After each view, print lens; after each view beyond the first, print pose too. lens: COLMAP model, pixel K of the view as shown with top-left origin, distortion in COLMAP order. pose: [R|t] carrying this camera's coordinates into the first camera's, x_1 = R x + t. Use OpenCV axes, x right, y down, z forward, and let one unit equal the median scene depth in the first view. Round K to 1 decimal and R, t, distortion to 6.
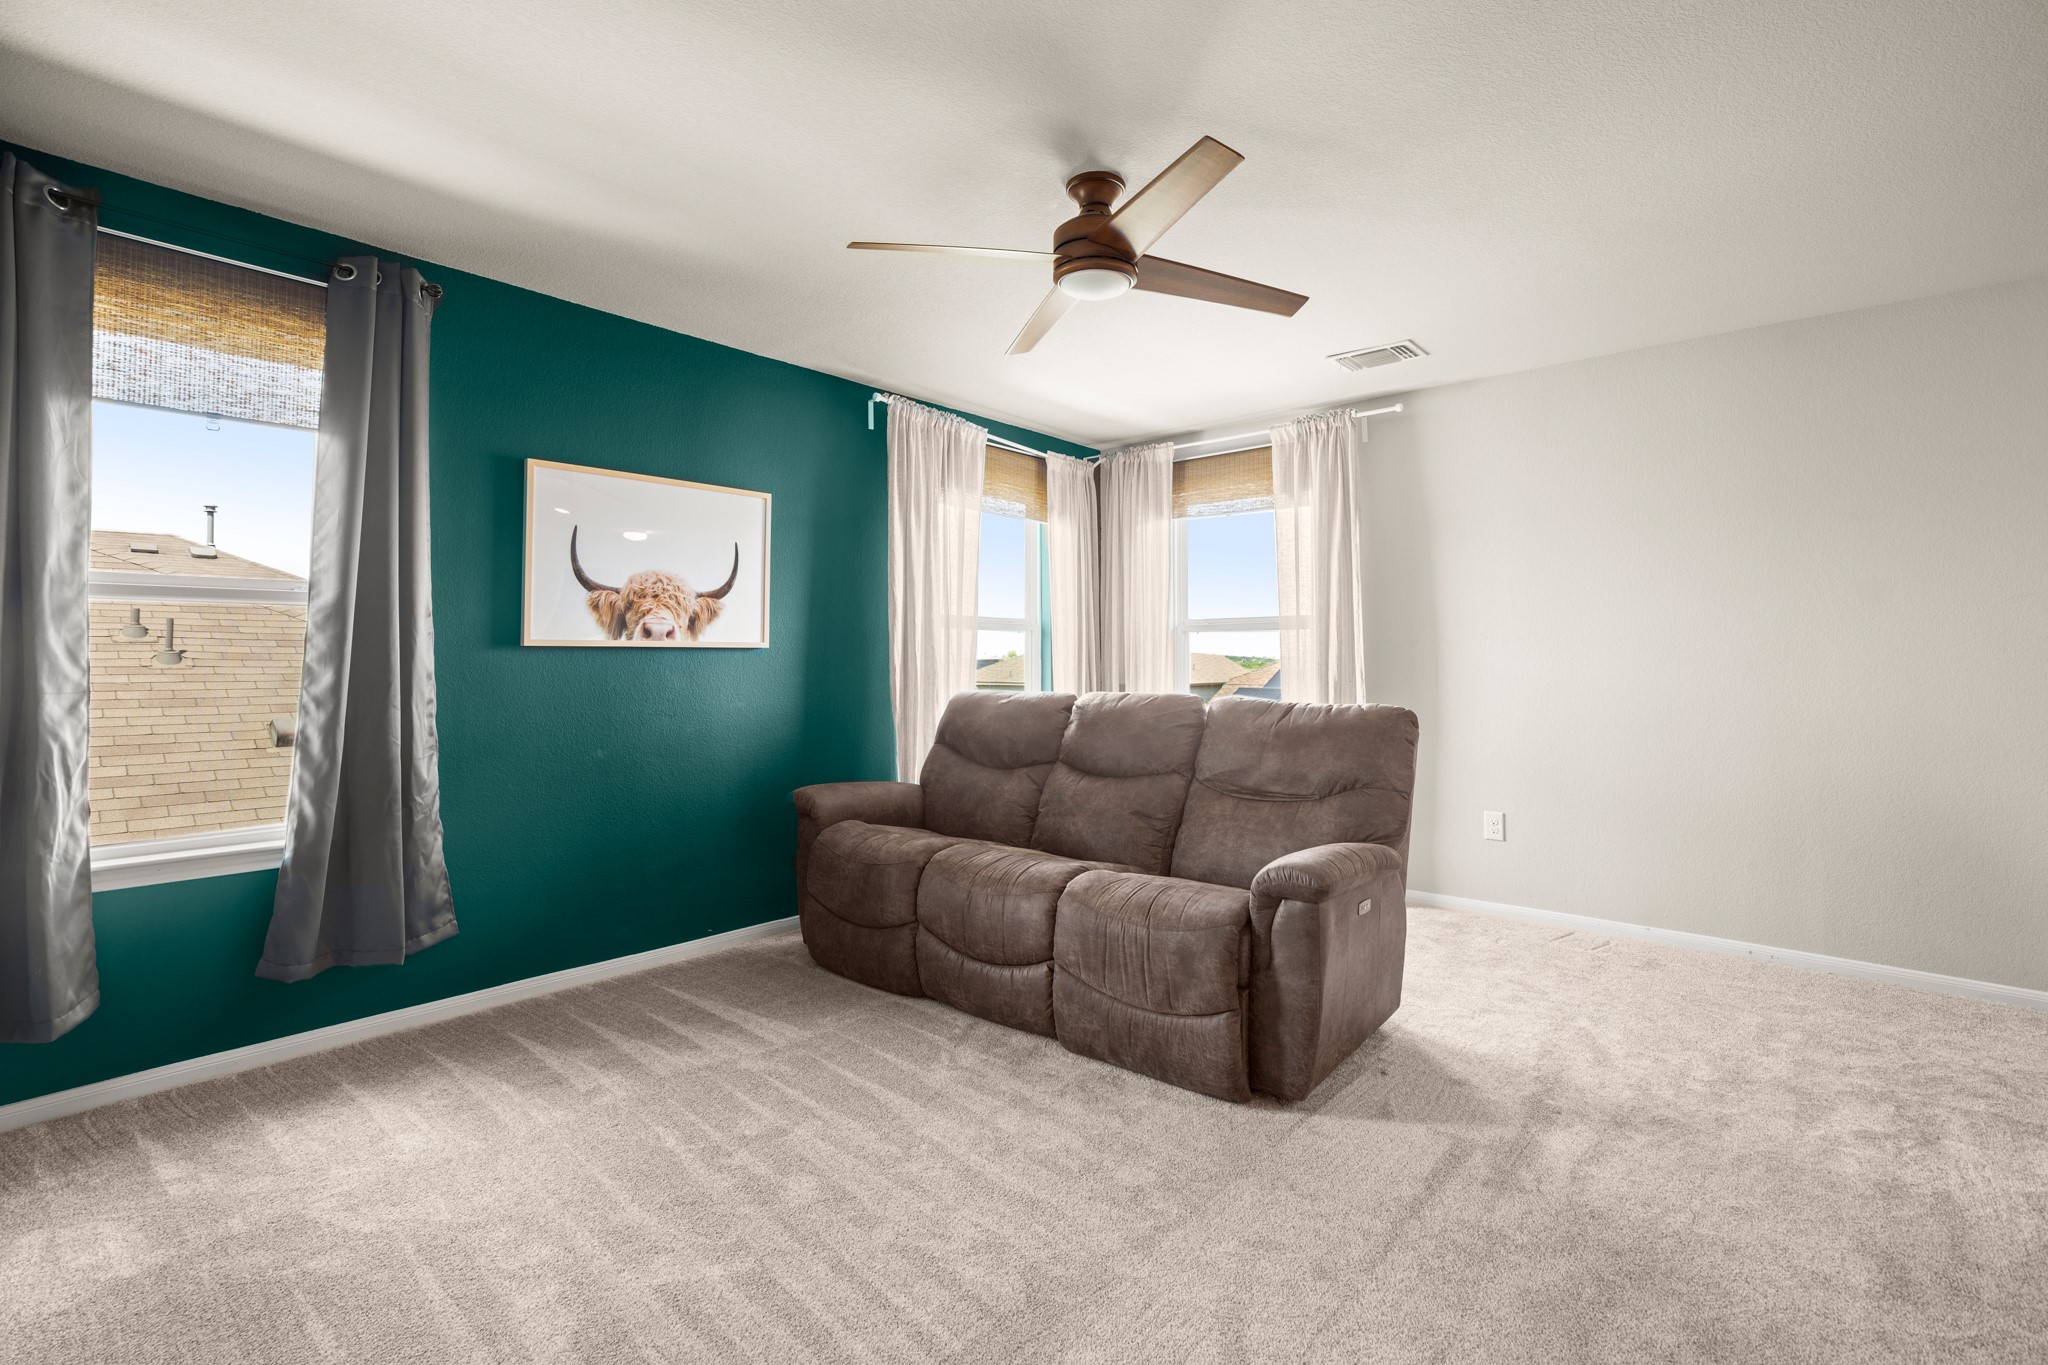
lens RADIAL K [[932.1, 0, 1049.8], [0, 932.1, 625.4], [0, 0, 1]] dist [-0.020761, 0.004263]
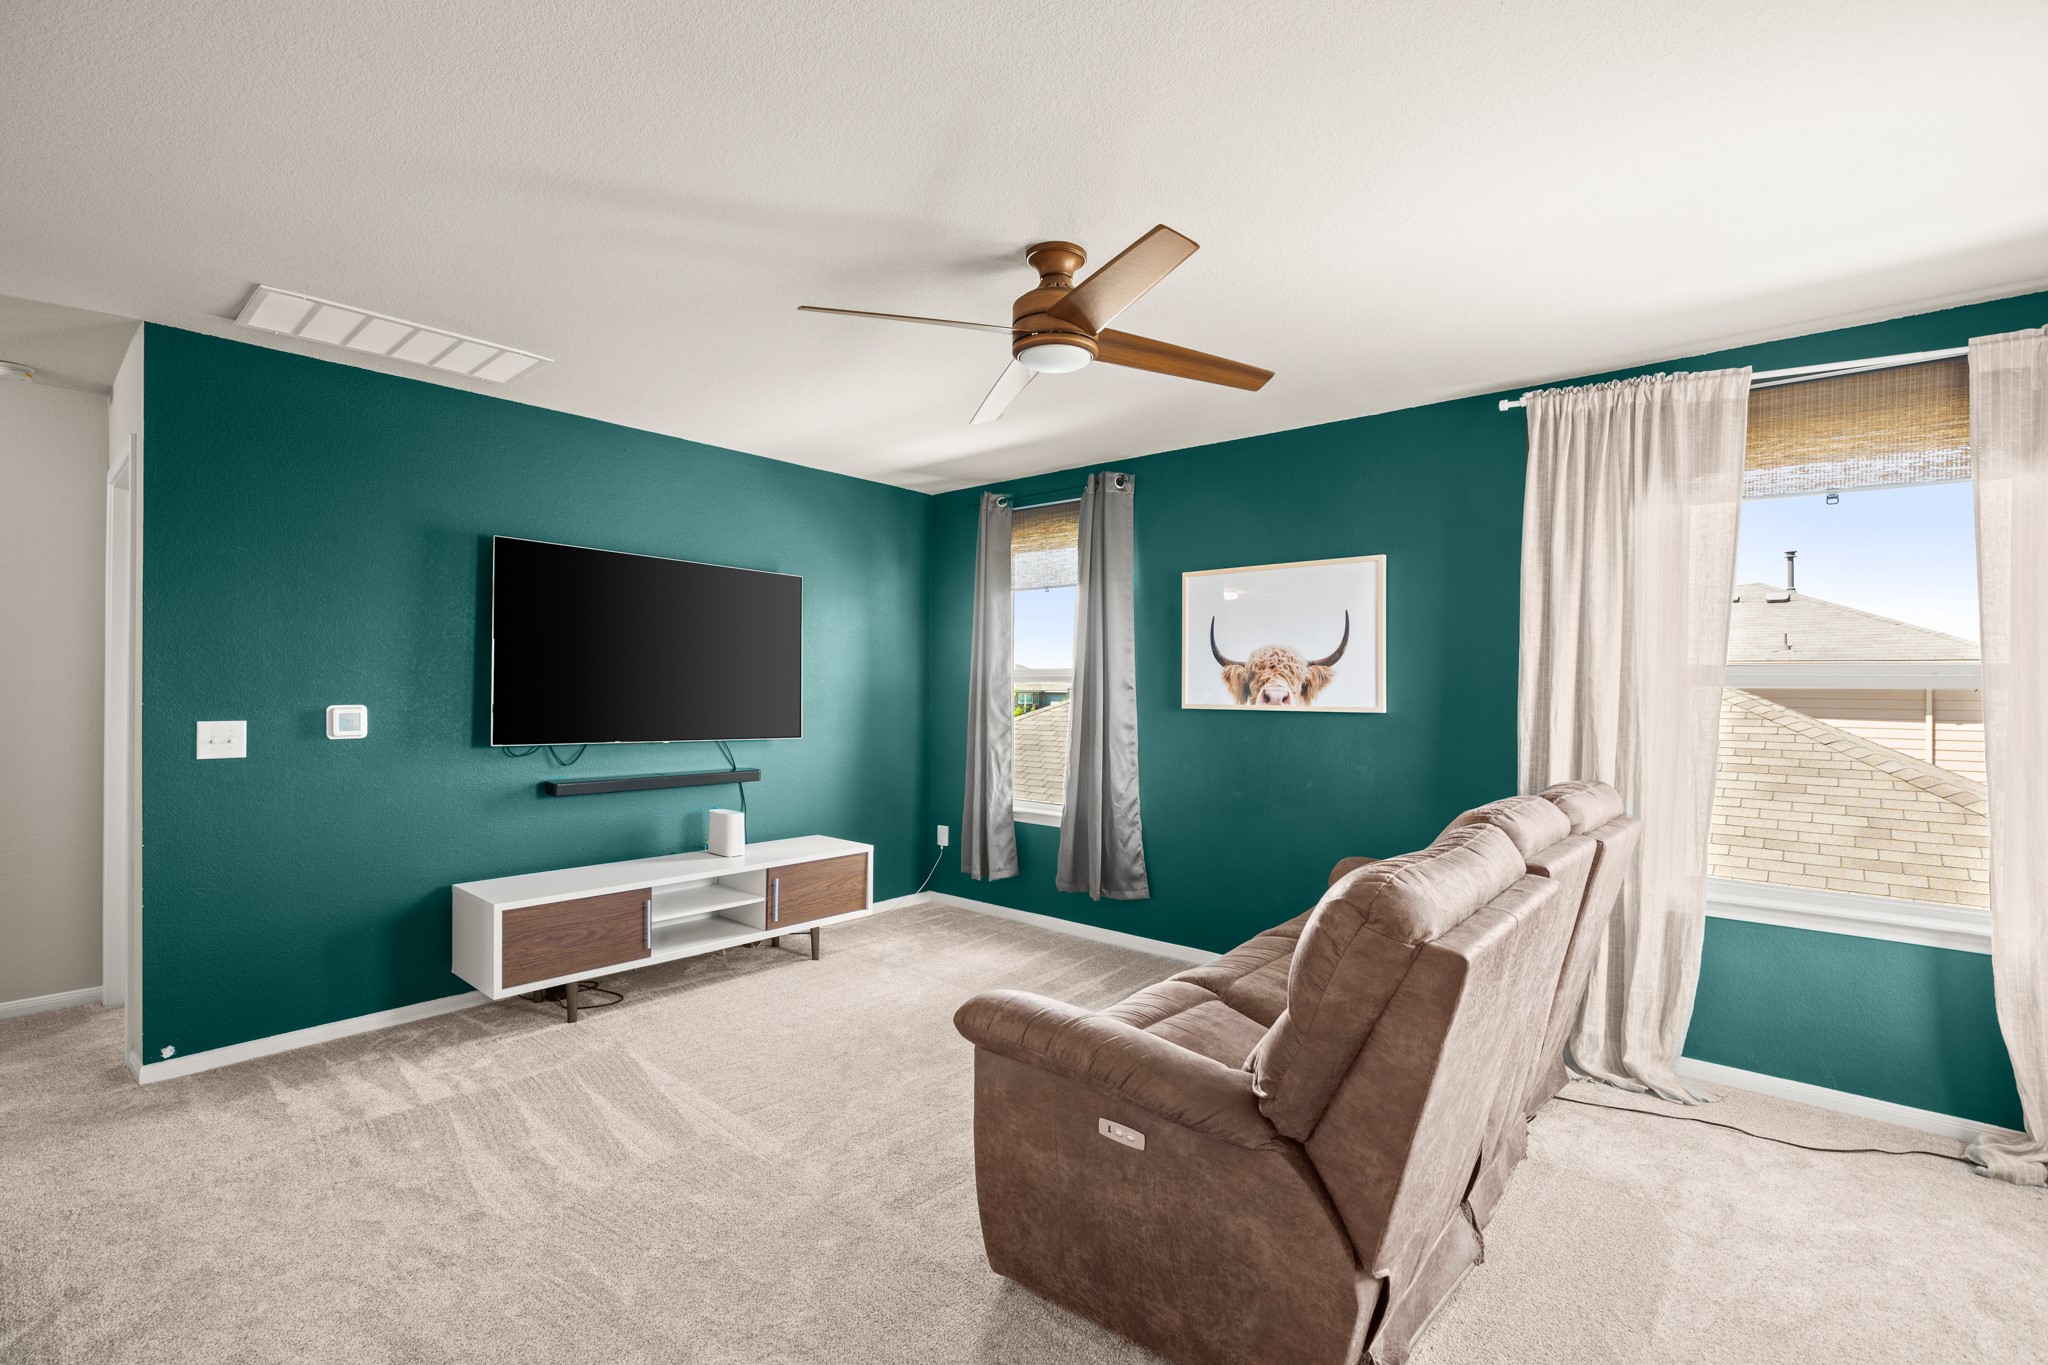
lens RADIAL K [[932.1, 0, 1032.9], [0, 932.1, 693.1], [0, 0, 1]] dist [-0.020761, 0.004263]
pose [[-0.016115, 0.010033, -0.999820, 0.754373], [0.029518, 0.999519, 0.009554, -0.018888], [0.999434, -0.029359, -0.016404, 0.722195]]
